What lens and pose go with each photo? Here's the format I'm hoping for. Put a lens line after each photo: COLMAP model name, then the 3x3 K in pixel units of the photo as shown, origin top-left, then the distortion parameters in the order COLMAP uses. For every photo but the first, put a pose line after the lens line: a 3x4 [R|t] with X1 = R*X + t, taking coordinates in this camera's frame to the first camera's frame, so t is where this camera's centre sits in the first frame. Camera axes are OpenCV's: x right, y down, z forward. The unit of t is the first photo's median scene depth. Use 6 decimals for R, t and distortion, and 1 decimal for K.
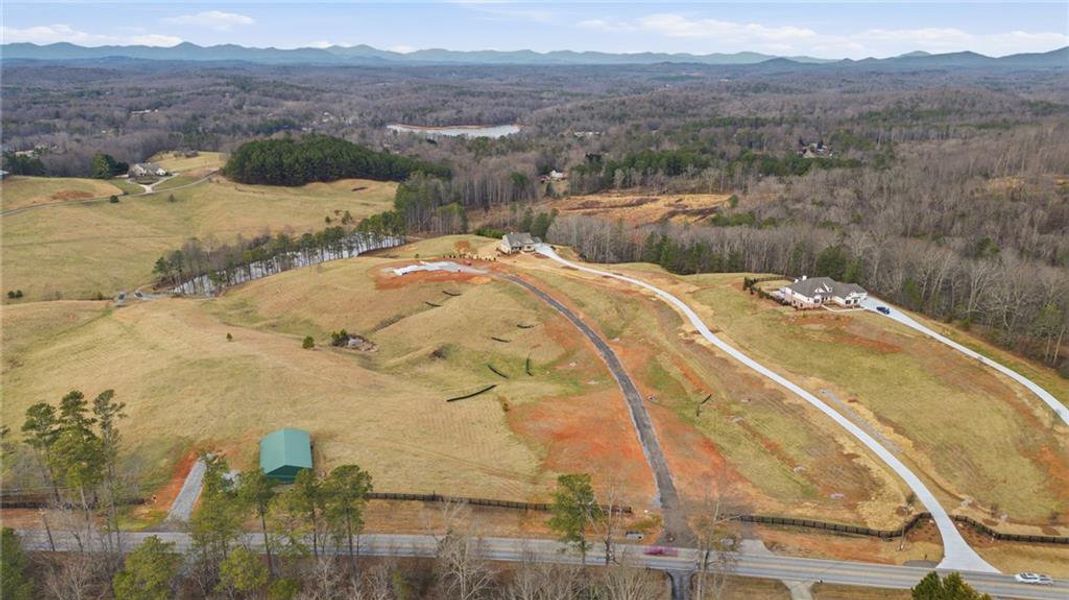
lens RADIAL K [[739.7, 0, 534.7], [0, 739.7, 303.0], [0, 0, 1]] dist [0.095719, -0.104266]
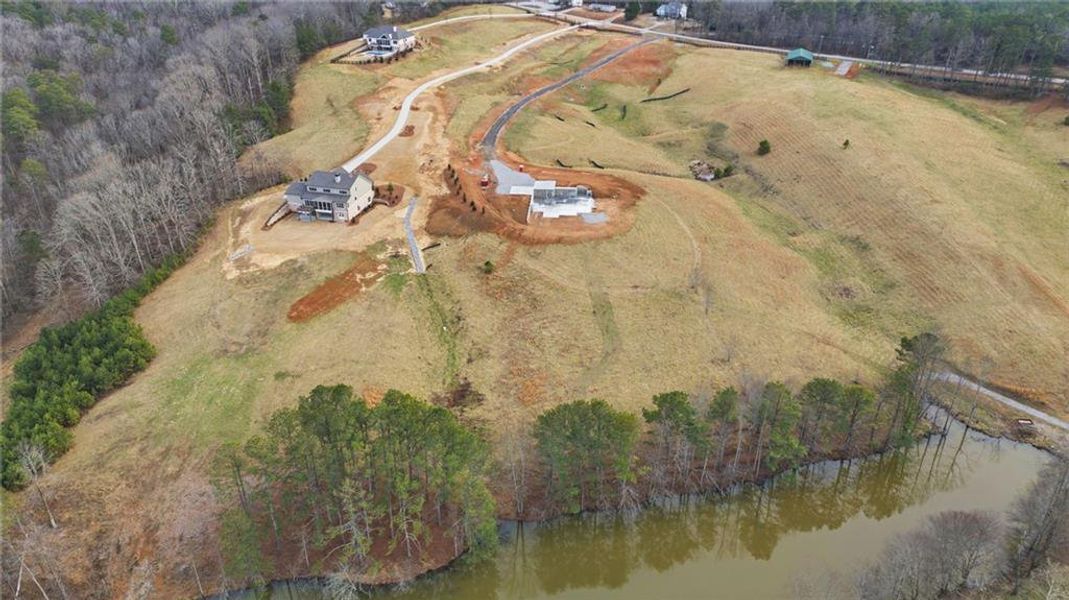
lens RADIAL K [[739.7, 0, 534.7], [0, 739.7, 303.0], [0, 0, 1]] dist [0.095719, -0.104266]
pose [[-0.803596, -0.289440, 0.520055, -0.531333], [0.183527, 0.710702, 0.679133, -0.439872], [-0.566172, 0.641193, -0.517997, 1.525968]]
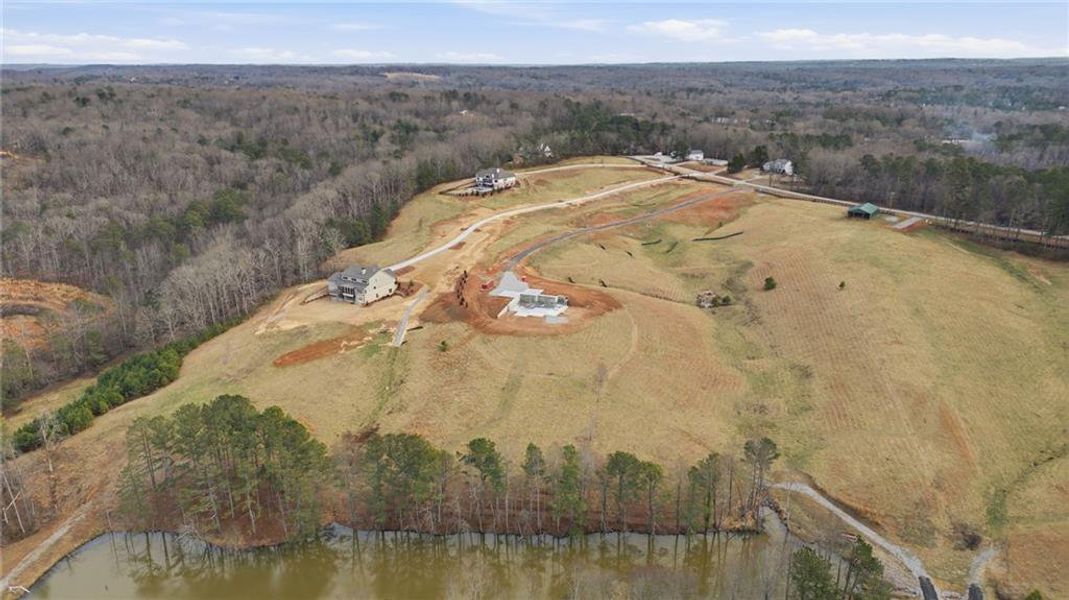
lens RADIAL K [[739.7, 0, 534.7], [0, 739.7, 303.0], [0, 0, 1]] dist [0.095719, -0.104266]
pose [[-0.594160, -0.247568, 0.765300, -0.769596], [0.251046, 0.846848, 0.468854, -0.416652], [-0.764166, 0.470700, -0.441012, 1.454128]]
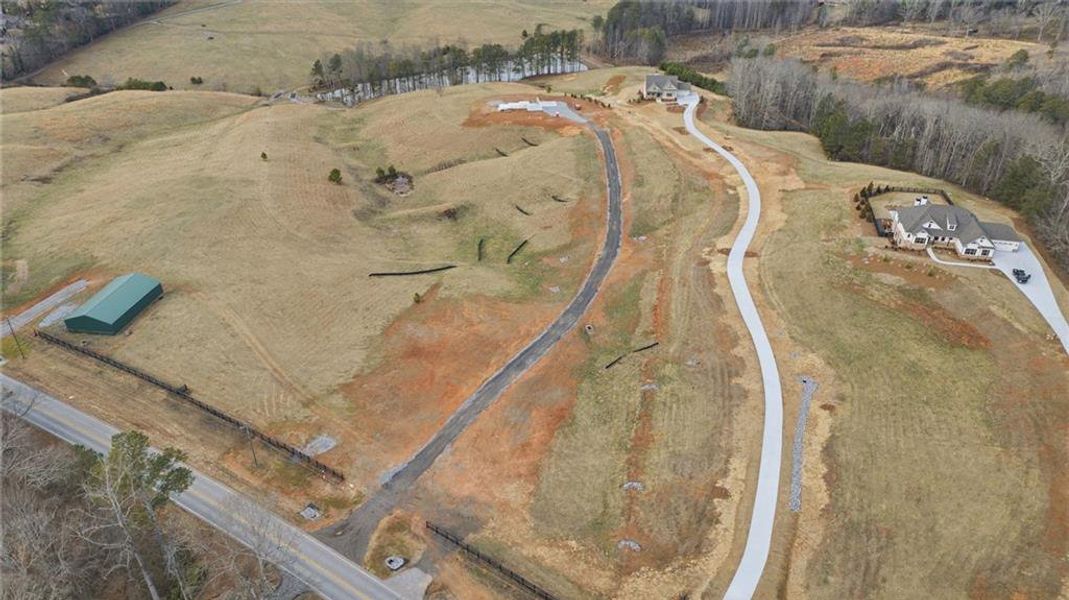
lens RADIAL K [[739.7, 0, 534.7], [0, 739.7, 303.0], [0, 0, 1]] dist [0.095719, -0.104266]
pose [[0.894952, 0.231875, -0.381174, 0.272572], [-0.134937, 0.955001, 0.264130, -0.064934], [0.425267, -0.184950, 0.885969, 0.199855]]
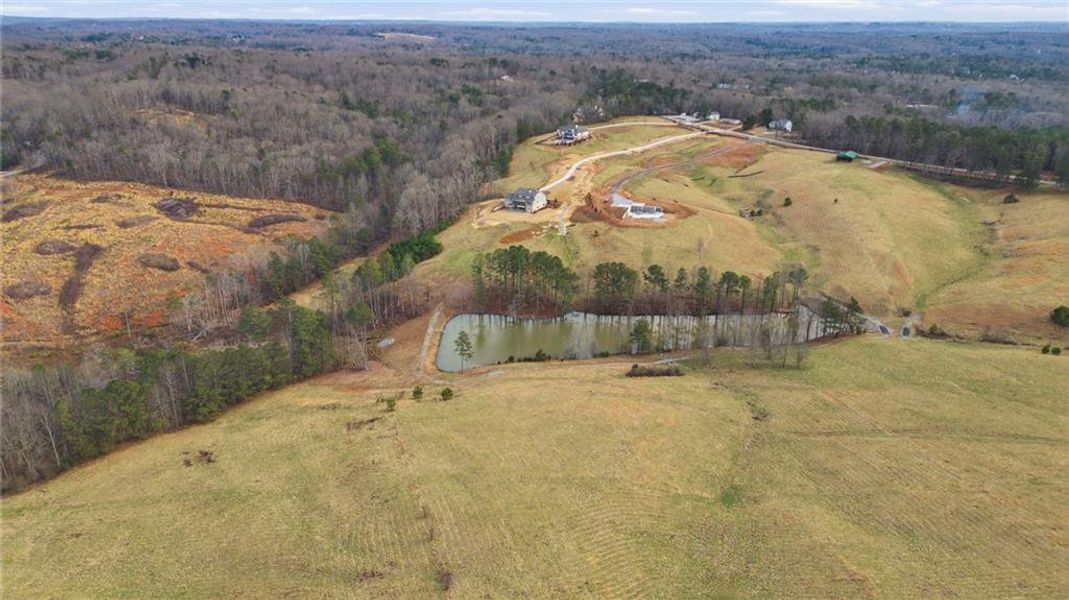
lens RADIAL K [[739.7, 0, 534.7], [0, 739.7, 303.0], [0, 0, 1]] dist [0.095719, -0.104266]
pose [[-0.621643, -0.284708, 0.729727, -0.998252], [0.233826, 0.821680, 0.519777, -0.603315], [-0.747587, 0.493744, -0.444219, 1.860532]]
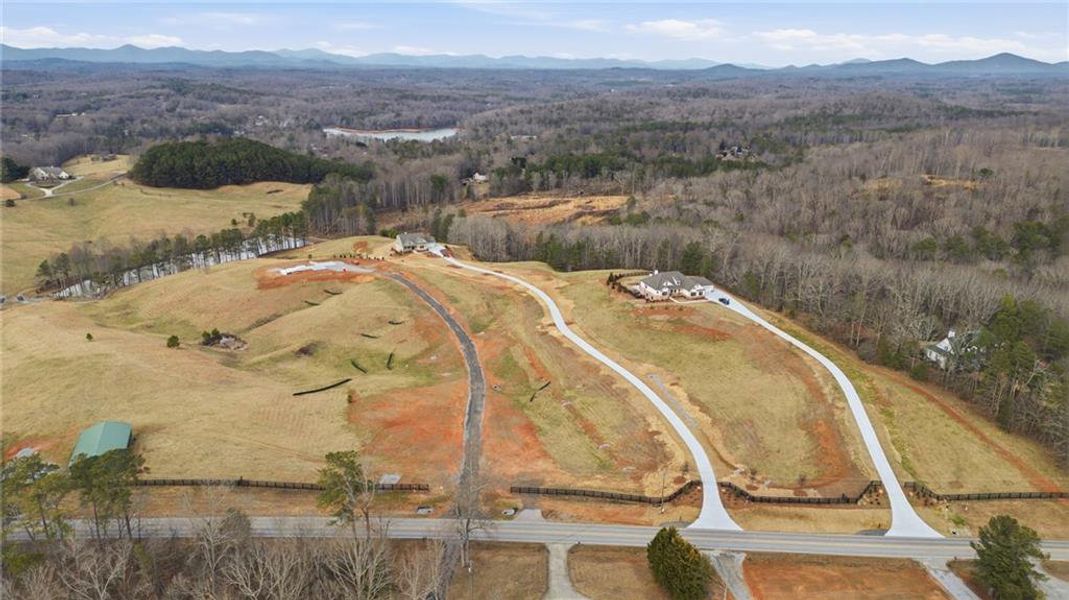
lens RADIAL K [[739.7, 0, 534.7], [0, 739.7, 303.0], [0, 0, 1]] dist [0.095719, -0.104266]
pose [[0.998301, -0.013483, 0.056694, 0.106726], [0.013792, 0.999892, -0.005051, 0.010938], [-0.056620, 0.005824, 0.998379, -0.032468]]
